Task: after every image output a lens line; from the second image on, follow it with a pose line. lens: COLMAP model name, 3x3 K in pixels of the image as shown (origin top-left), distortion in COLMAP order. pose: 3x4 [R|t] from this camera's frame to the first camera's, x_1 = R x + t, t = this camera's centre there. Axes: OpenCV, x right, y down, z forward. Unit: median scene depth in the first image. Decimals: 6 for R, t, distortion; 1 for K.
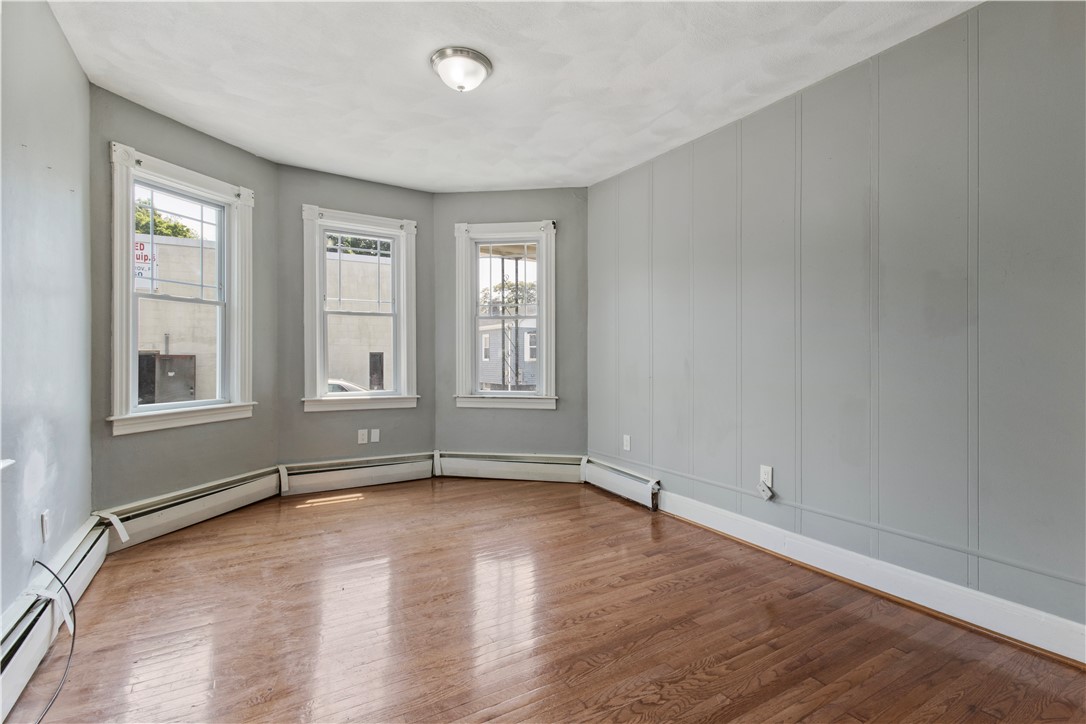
lens RADIAL K [[500.8, 0, 536.5], [0, 500.8, 358.2], [0, 0, 1]] dist [0.003220, -0.001608]
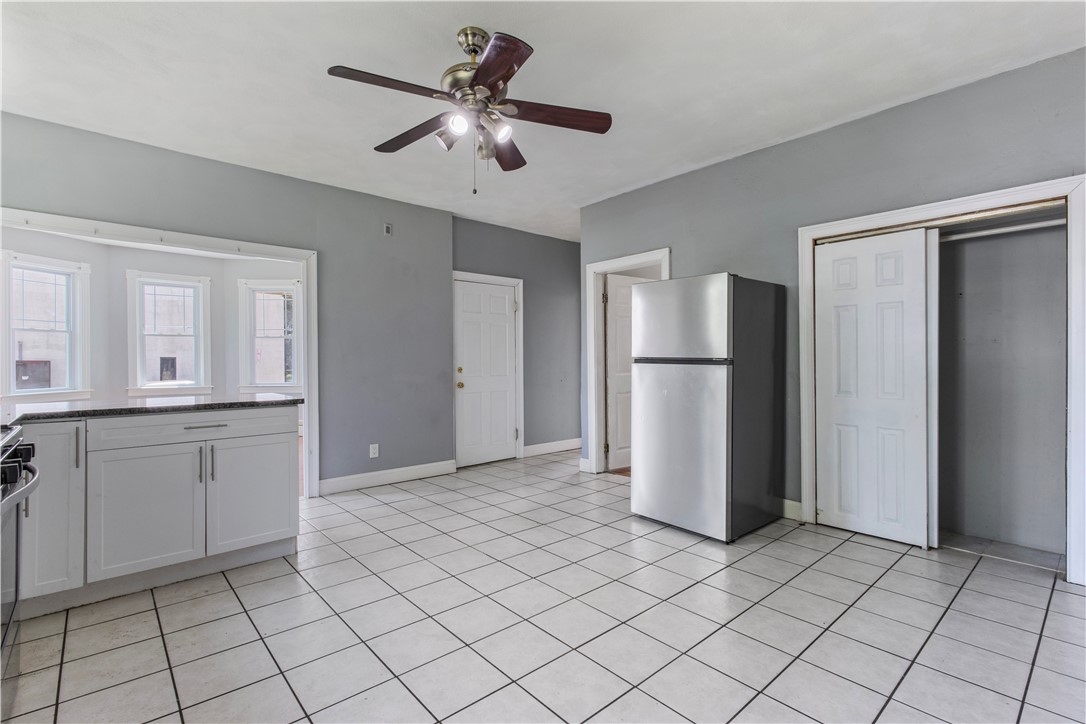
lens RADIAL K [[500.8, 0, 541.5], [0, 500.8, 361.0], [0, 0, 1]] dist [0.003220, -0.001608]
pose [[0.984058, -0.006210, 0.177739, 0.527193], [0.006070, 0.999981, 0.001333, -0.000851], [-0.177744, -0.000233, 0.984077, -0.782688]]
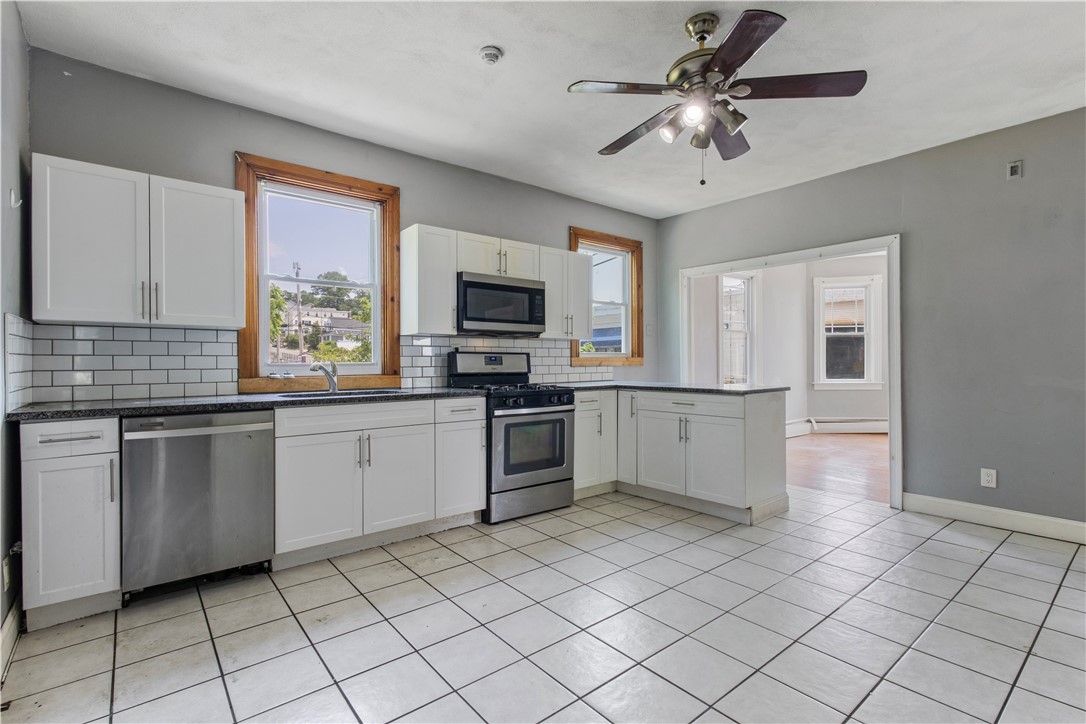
lens RADIAL K [[500.8, 0, 540.5], [0, 500.8, 363.9], [0, 0, 1]] dist [0.003220, -0.001608]
pose [[0.136249, 0.002621, -0.990671, 1.010323], [0.004076, 0.999987, 0.003206, 0.003856], [0.990666, -0.004475, 0.136236, -0.502068]]
